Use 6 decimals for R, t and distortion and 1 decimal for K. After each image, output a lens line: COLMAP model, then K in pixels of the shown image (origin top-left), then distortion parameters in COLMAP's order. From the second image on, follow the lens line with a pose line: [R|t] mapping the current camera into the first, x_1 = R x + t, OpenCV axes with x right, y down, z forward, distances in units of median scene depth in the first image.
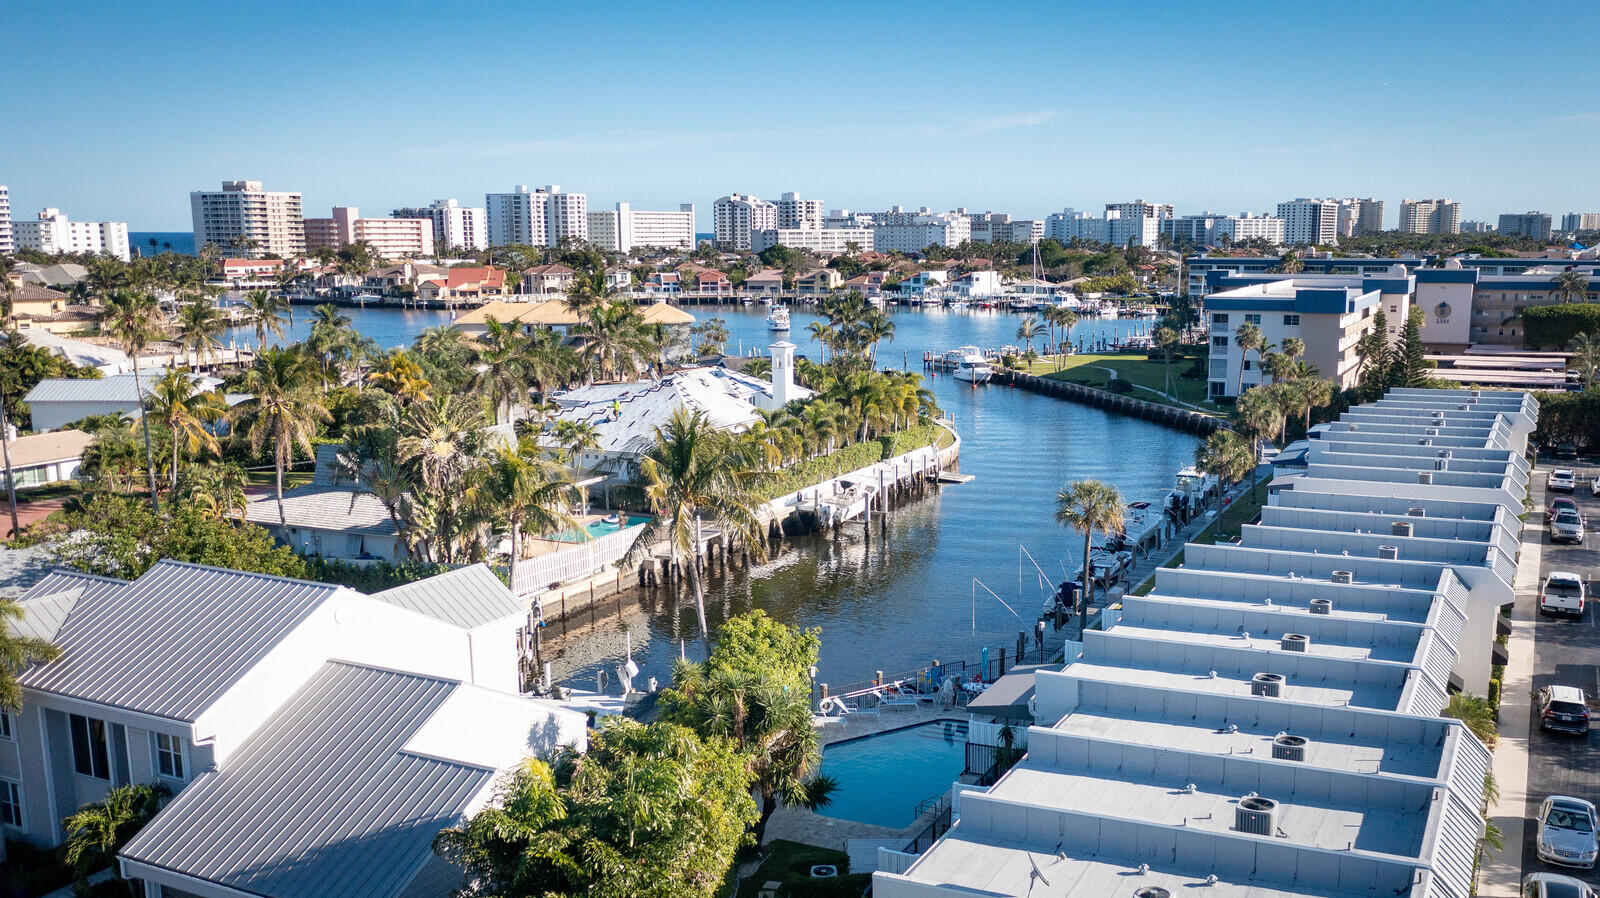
lens RADIAL K [[1445.5, 0, 904.8], [0, 1445.5, 502.8], [0, 0, 1]] dist [-0.008515, 0.073807]
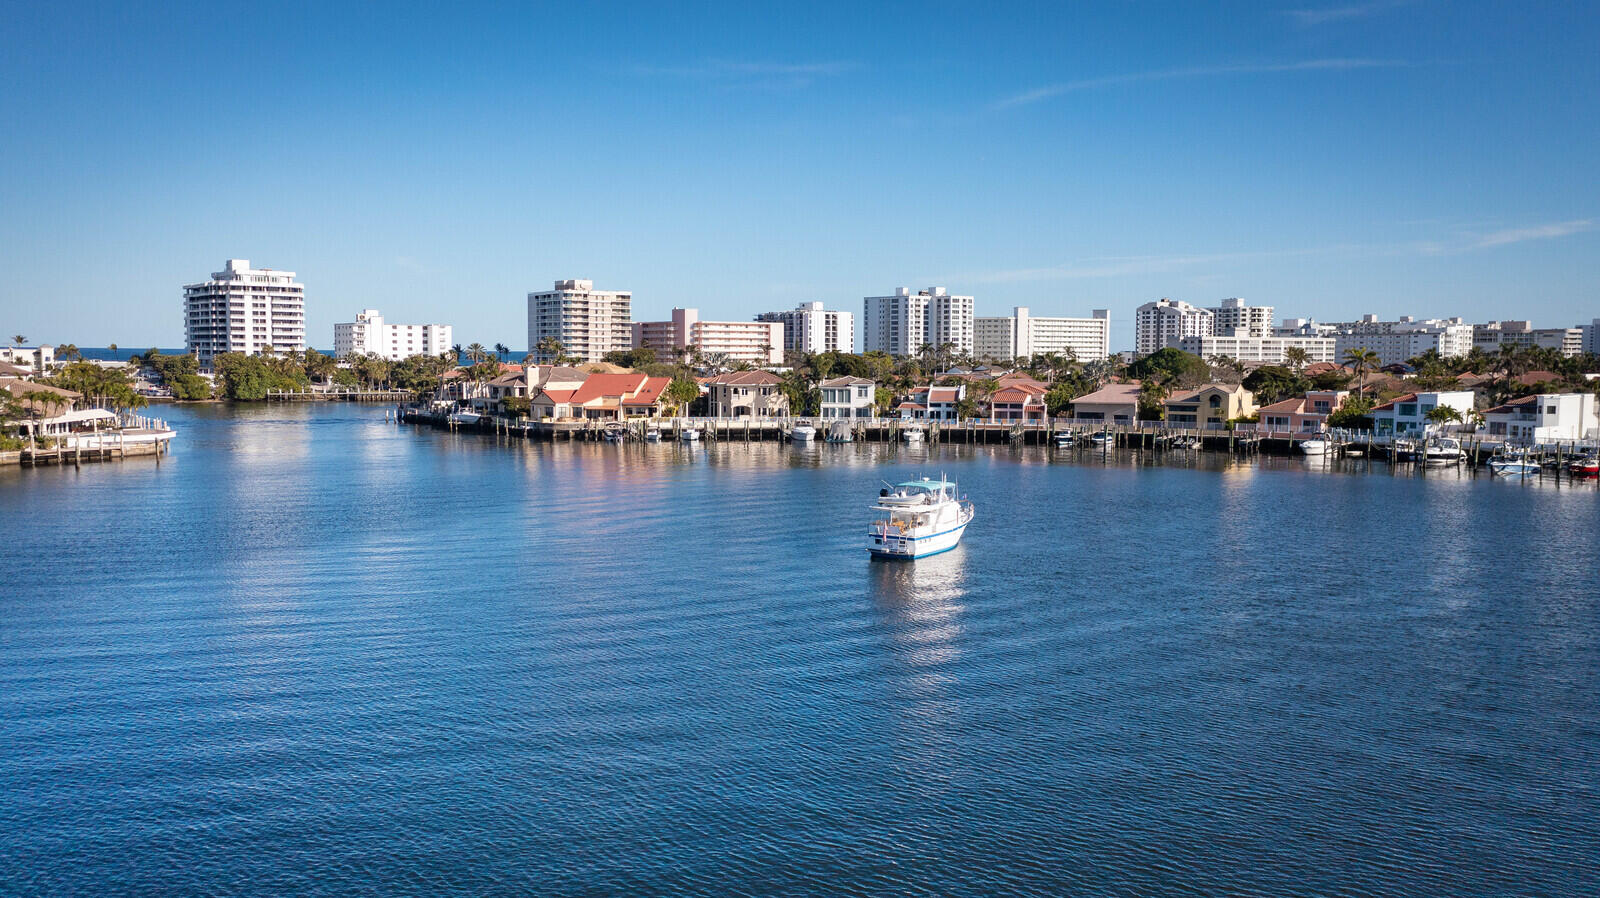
lens RADIAL K [[1260.3, 0, 796.4], [0, 1260.3, 451.0], [0, 0, 1]] dist [-0.012773, 0.037240]
pose [[0.908896, 0.037903, -0.415297, -0.001911], [-0.082552, 0.992507, -0.090086, -0.057657], [0.408771, 0.116163, 0.905214, 0.361869]]
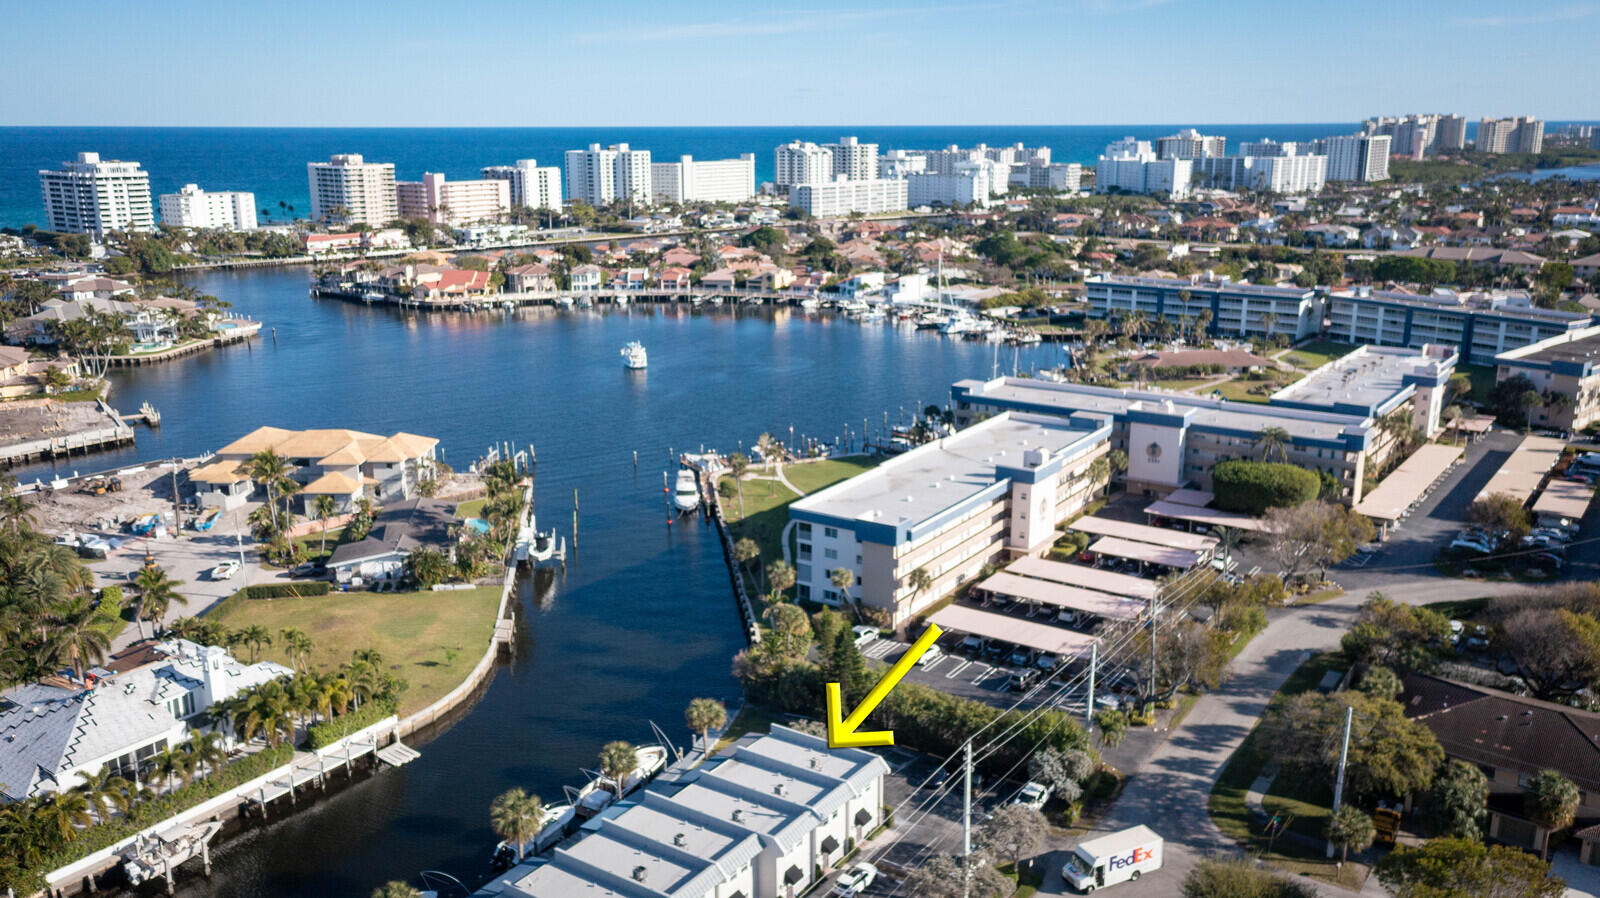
lens RADIAL K [[1271.9, 0, 796.4], [0, 1271.9, 452.2], [0, 0, 1]] dist [-0.030952, 0.089290]
pose [[0.983669, 0.043763, -0.174586, 0.098358], [-0.031692, 0.996948, 0.071342, -0.065747], [0.177175, -0.064644, 0.982054, 0.027940]]
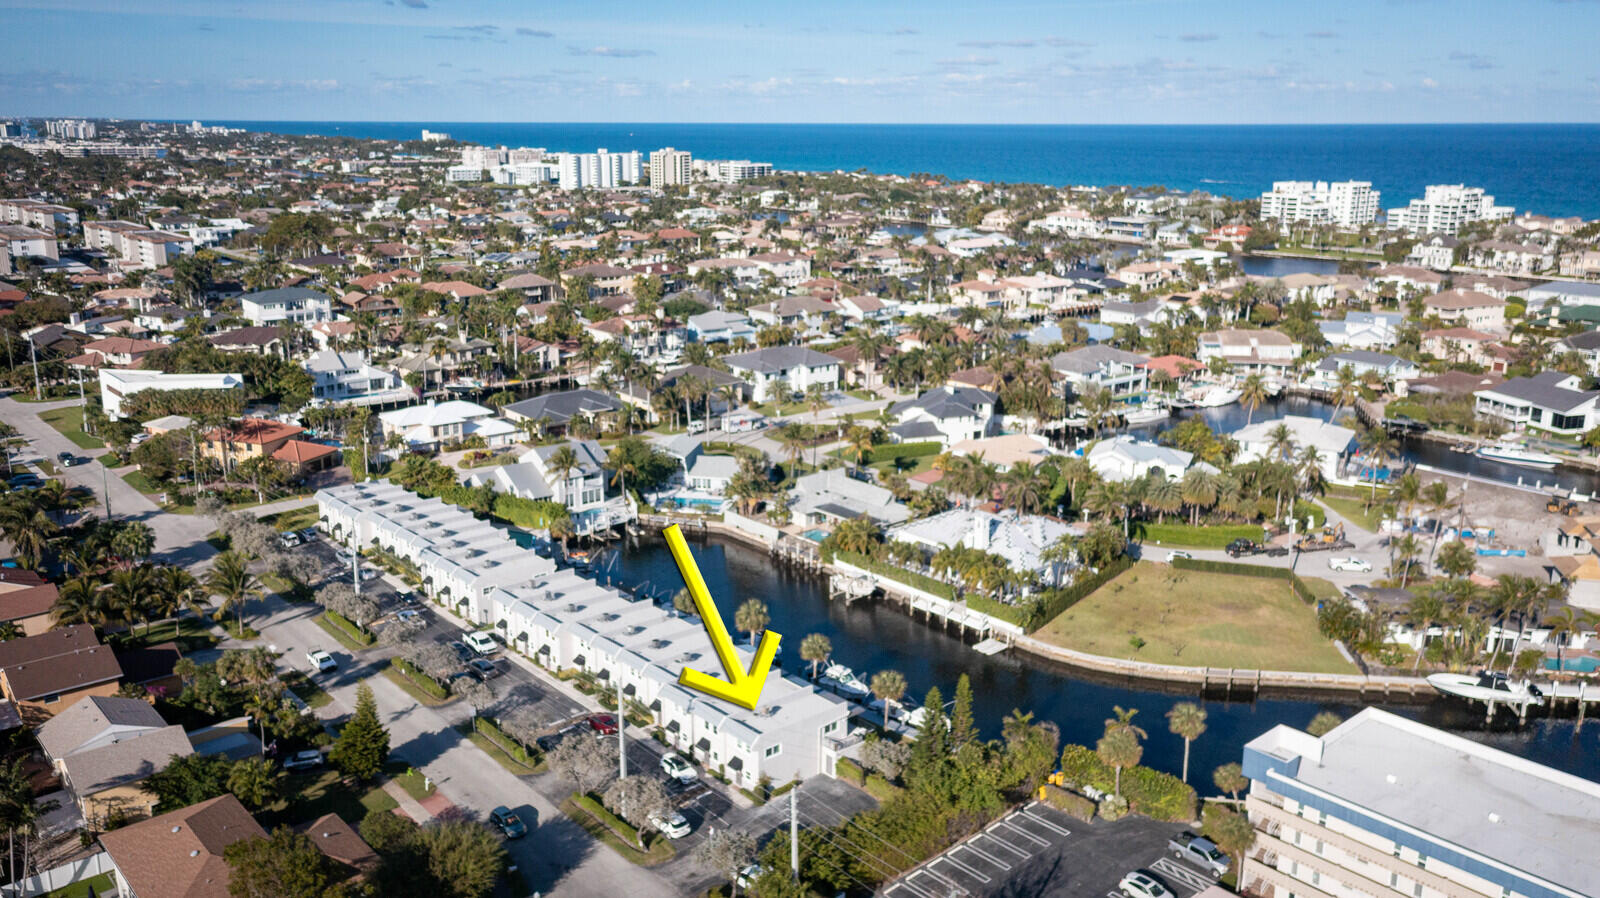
lens RADIAL K [[1272.8, 0, 800.0], [0, 1272.8, 449.0], [0, 0, 1]] dist [-0.004172, 0.037161]
pose [[-0.432806, 0.221524, -0.873846, 0.231118], [-0.163392, 0.934007, 0.317701, -0.112886], [0.886556, 0.280283, -0.368048, 0.252671]]
